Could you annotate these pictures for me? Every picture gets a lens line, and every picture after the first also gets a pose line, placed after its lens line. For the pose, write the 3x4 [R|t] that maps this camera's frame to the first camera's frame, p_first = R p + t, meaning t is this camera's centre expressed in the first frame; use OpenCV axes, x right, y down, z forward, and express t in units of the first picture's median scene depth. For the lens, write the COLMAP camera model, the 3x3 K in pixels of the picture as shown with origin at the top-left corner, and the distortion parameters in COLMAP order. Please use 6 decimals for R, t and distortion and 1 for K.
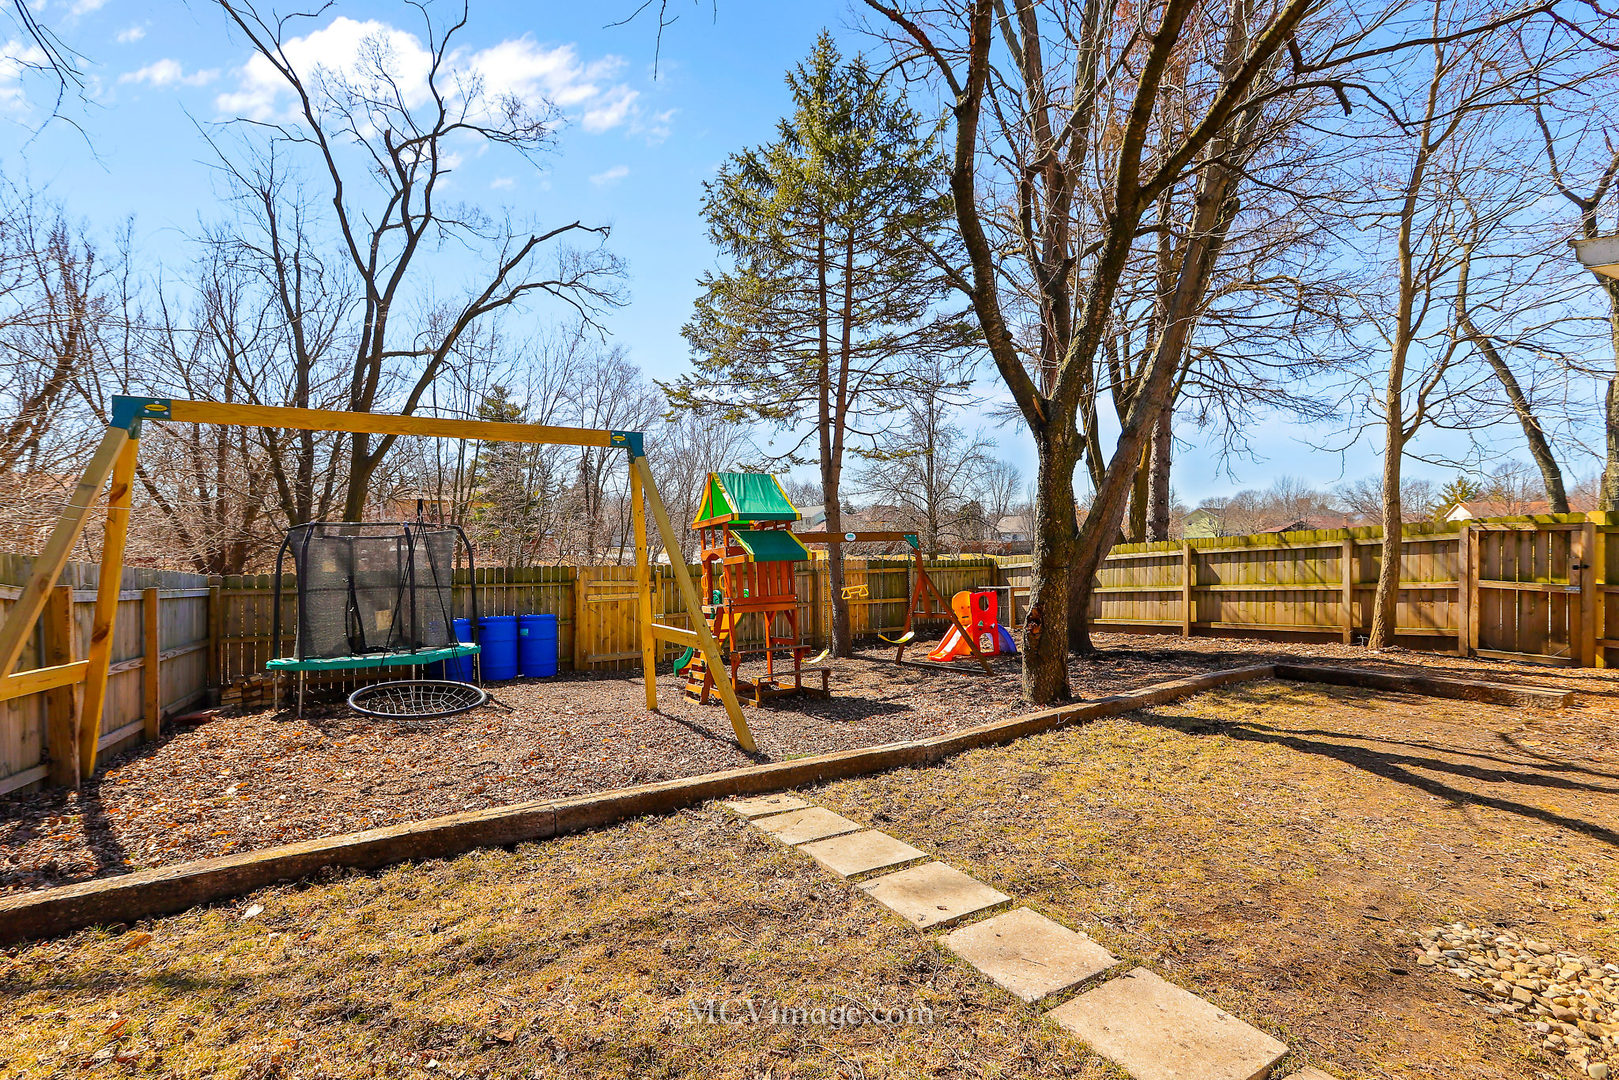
lens RADIAL K [[749.6, 0, 809.5], [0, 749.6, 540.0], [0, 0, 1]] dist [0.000409, -0.000028]
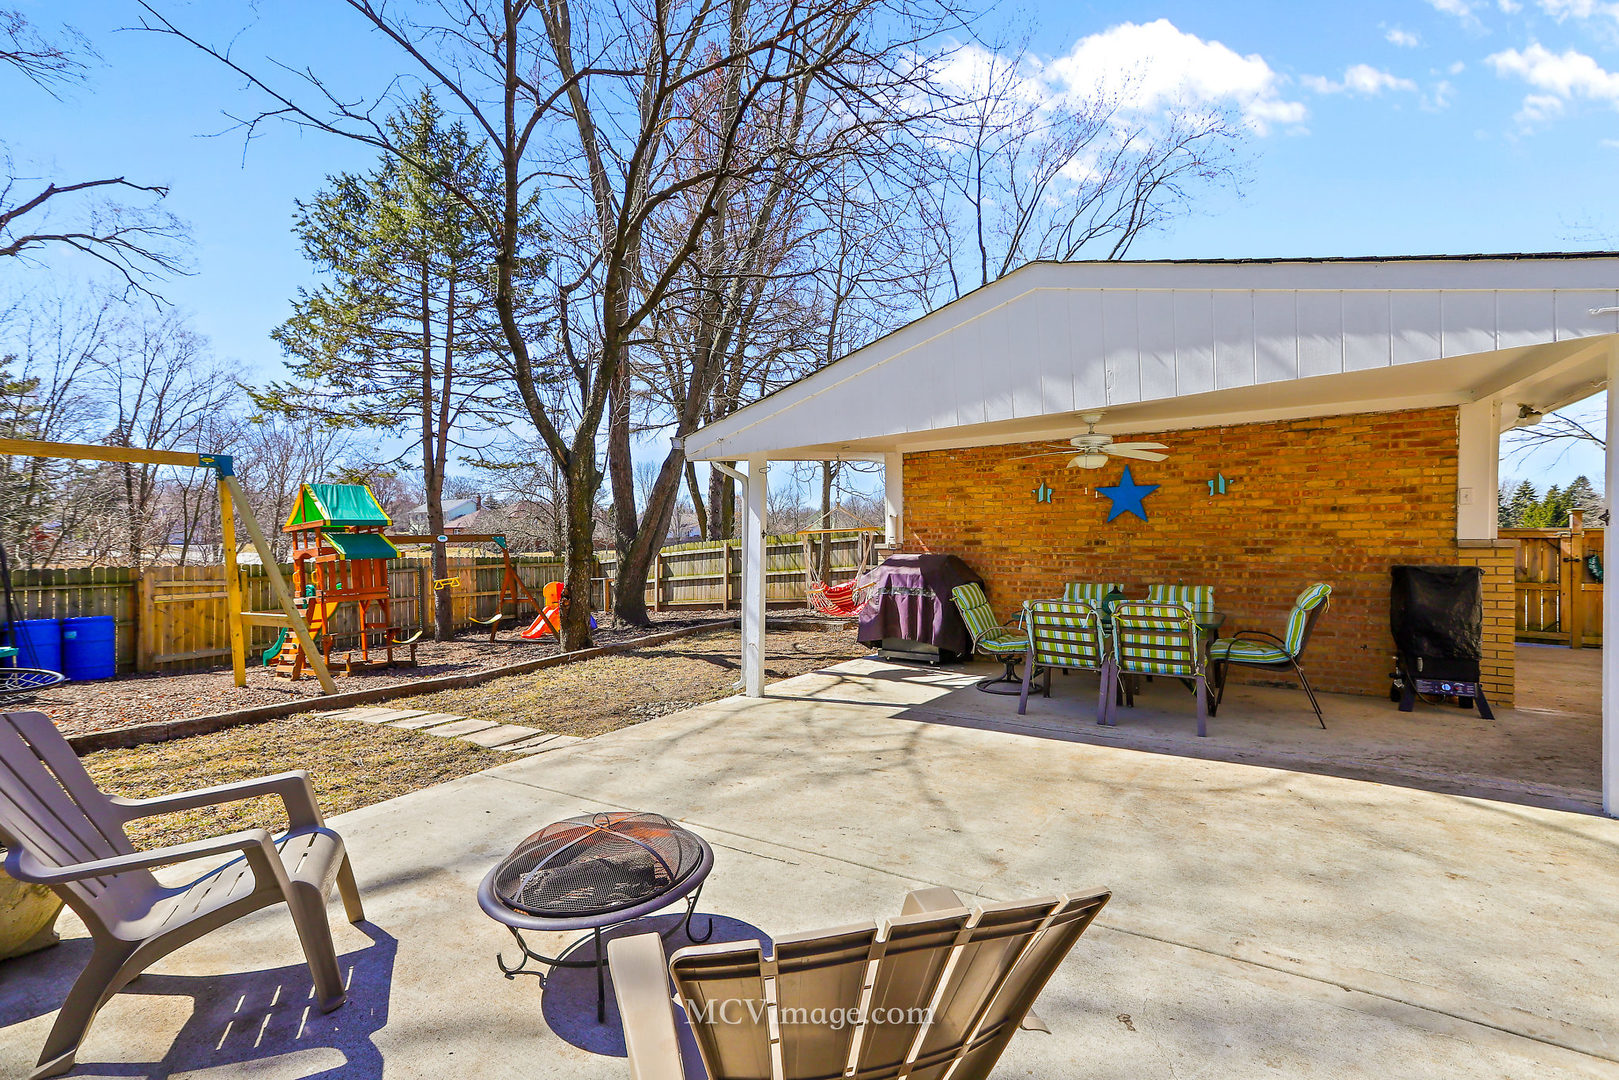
lens RADIAL K [[724.4, 0, 809.5], [0, 724.4, 540.0], [0, 0, 1]] dist [0.001197, 0.008770]
pose [[0.892415, -0.000365, 0.451215, 0.042662], [-0.001530, 0.999991, 0.003836, -0.005330], [-0.451213, -0.004113, 0.892407, -0.251162]]
